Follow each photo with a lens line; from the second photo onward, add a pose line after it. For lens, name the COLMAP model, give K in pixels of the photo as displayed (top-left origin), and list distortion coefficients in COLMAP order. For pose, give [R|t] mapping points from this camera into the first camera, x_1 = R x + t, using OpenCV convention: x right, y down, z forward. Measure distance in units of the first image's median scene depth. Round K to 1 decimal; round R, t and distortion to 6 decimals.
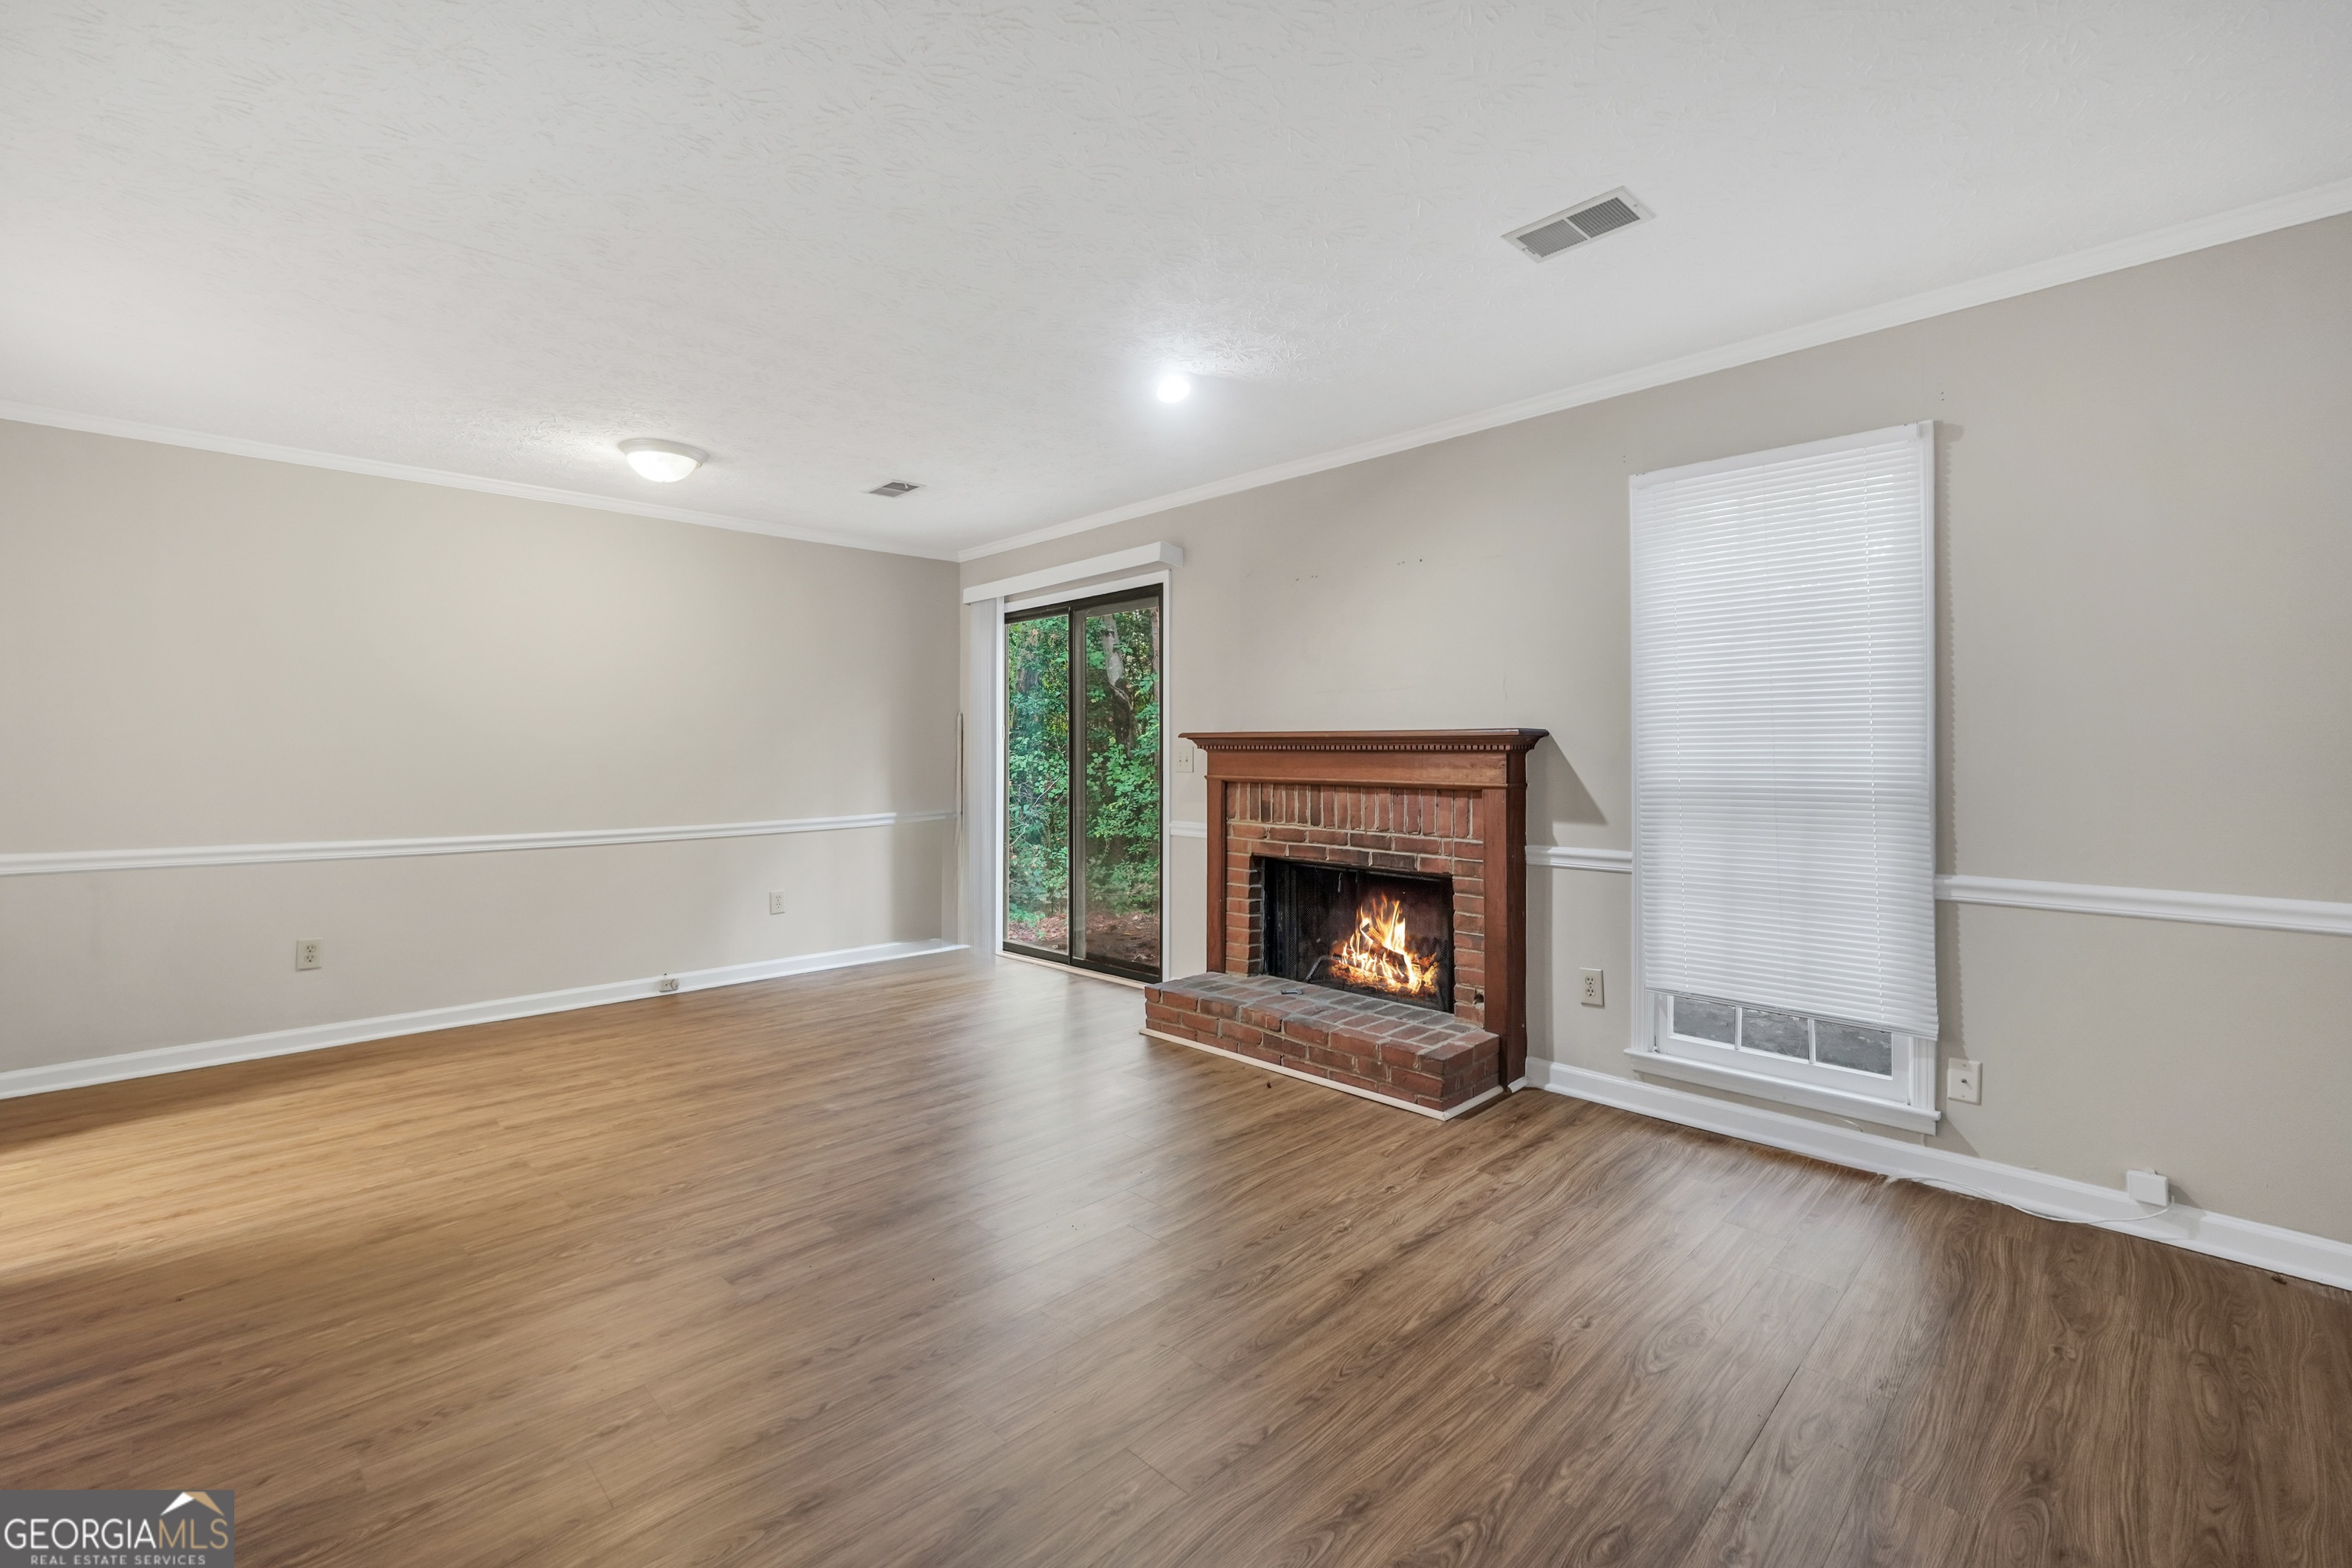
lens RADIAL K [[990.6, 0, 1151.9], [0, 990.6, 766.3], [0, 0, 1]] dist [-0.015034, 0.002319]
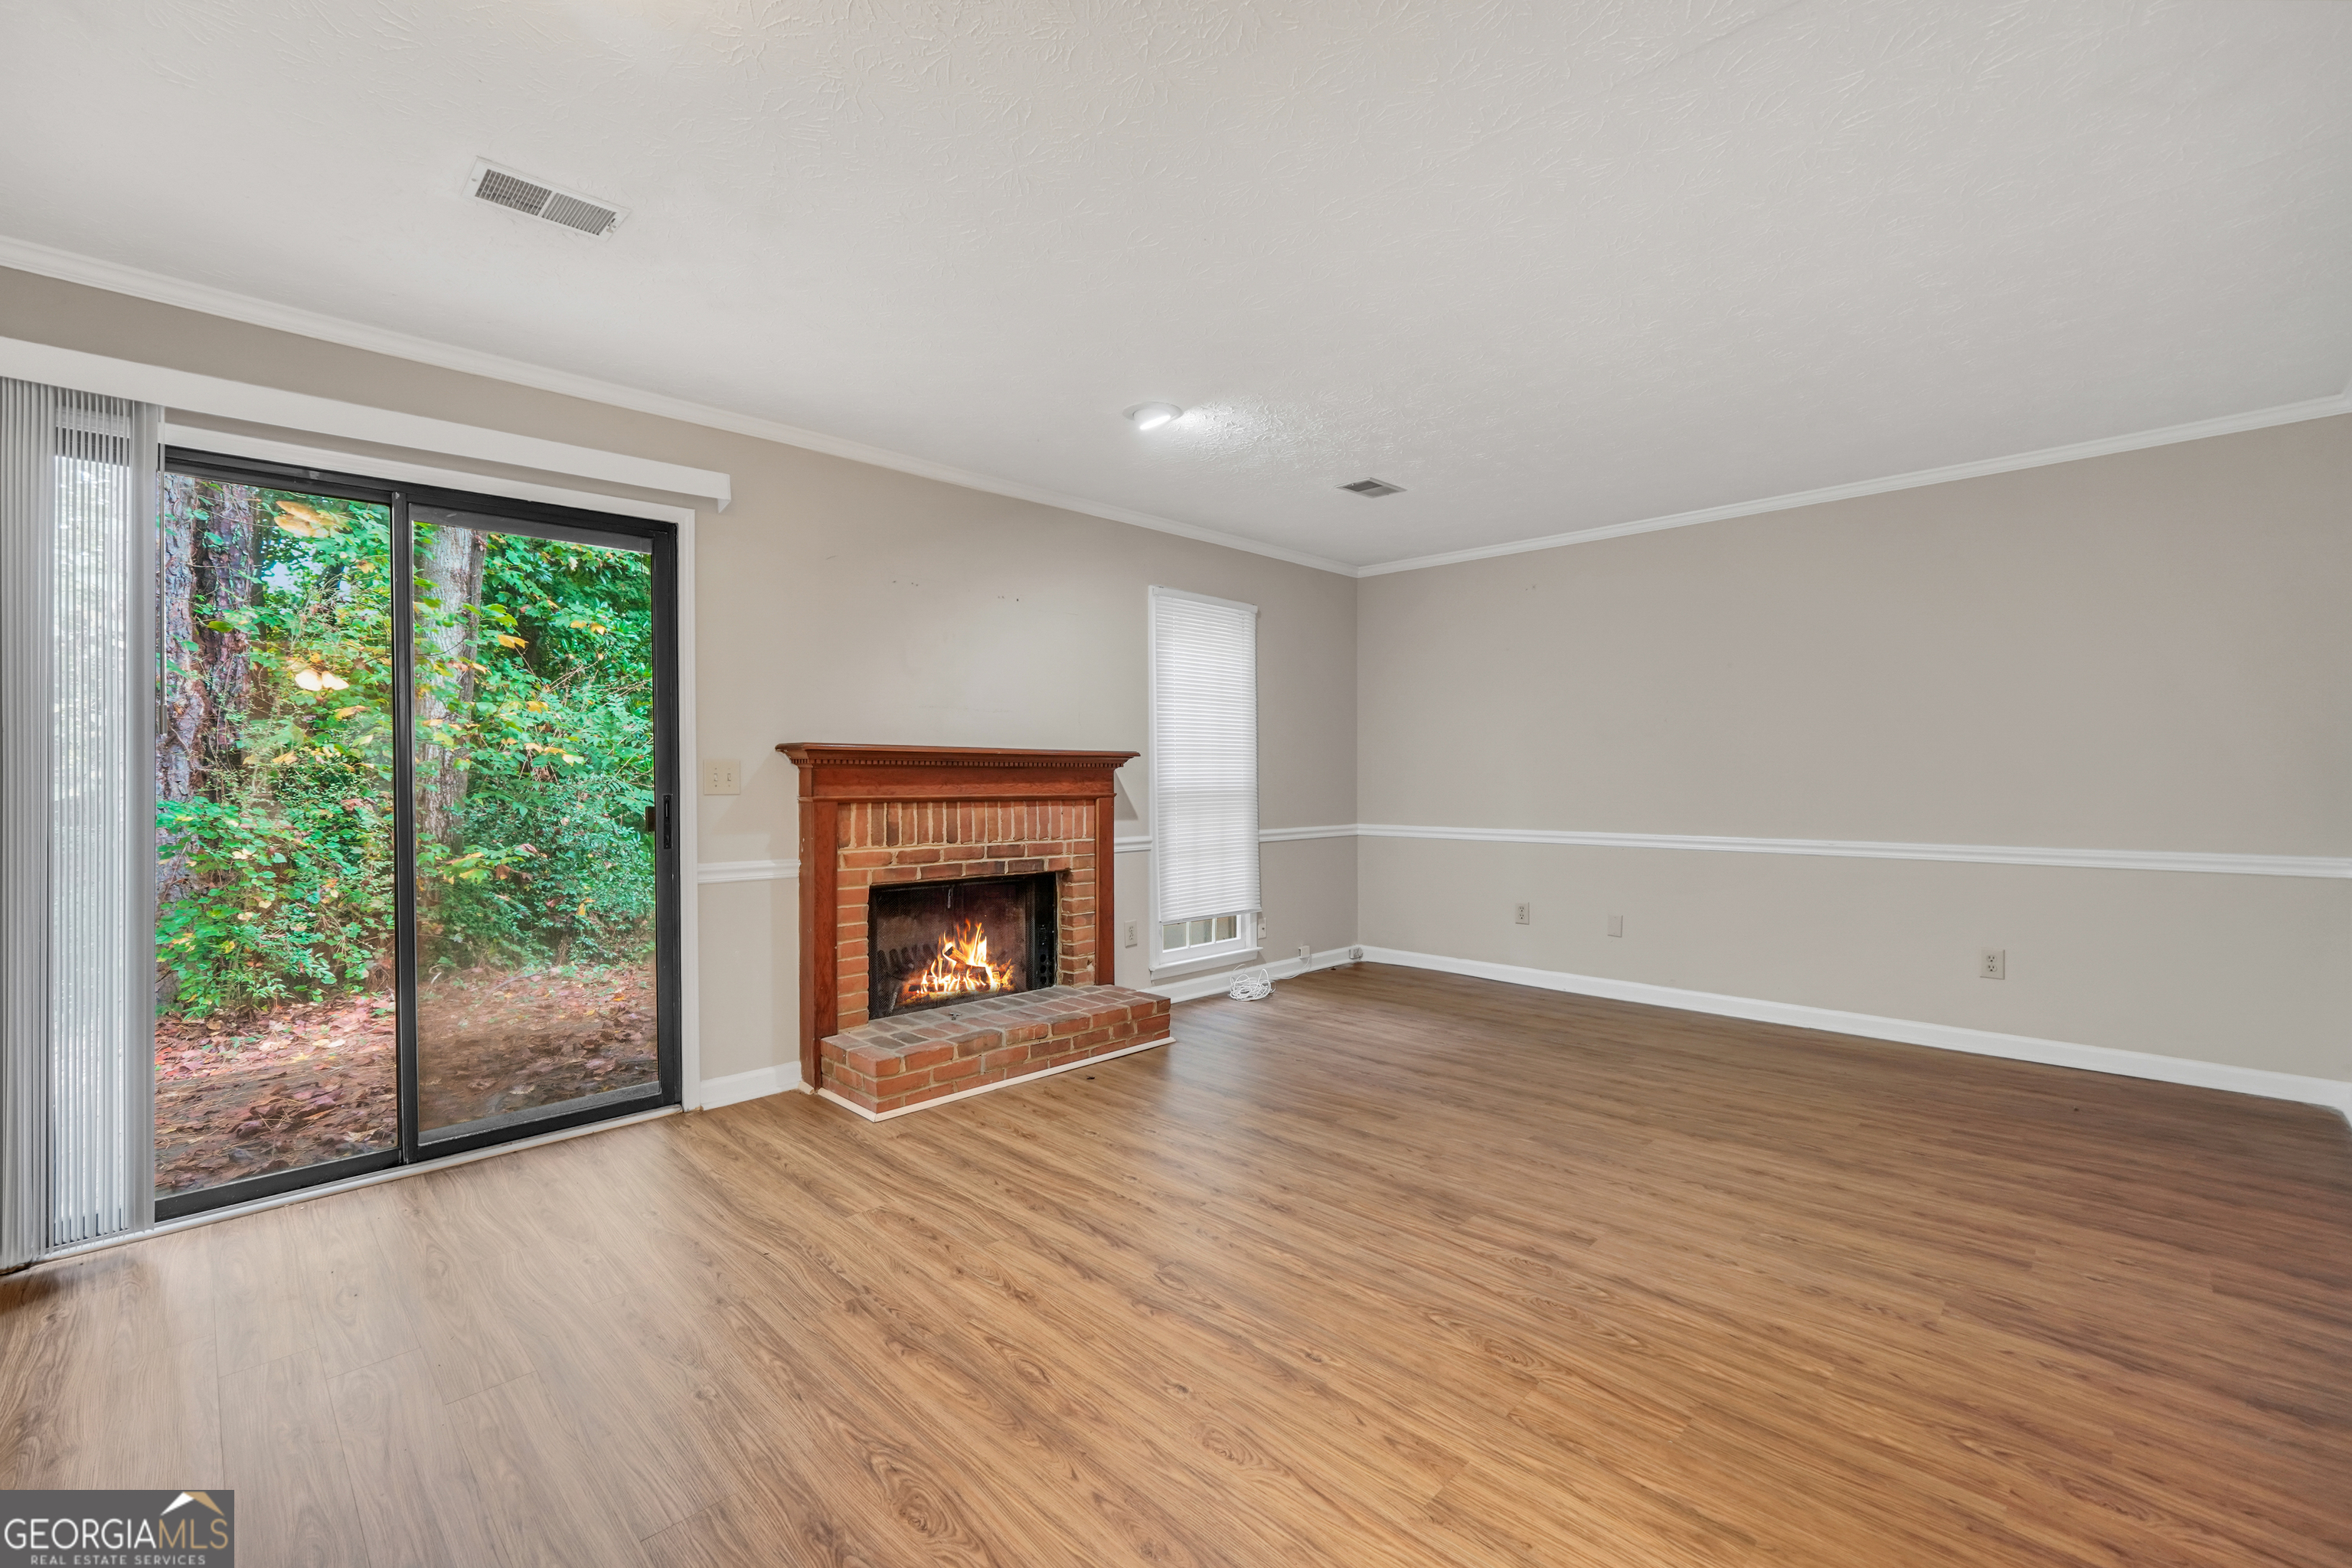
lens RADIAL K [[990.6, 0, 1158.9], [0, 990.6, 792.9], [0, 0, 1]] dist [-0.015034, 0.002319]
pose [[-0.007799, -0.019671, 0.999776, -0.876672], [0.011636, 0.999737, 0.019761, -0.007273], [-0.999902, 0.011787, -0.007568, 0.855005]]
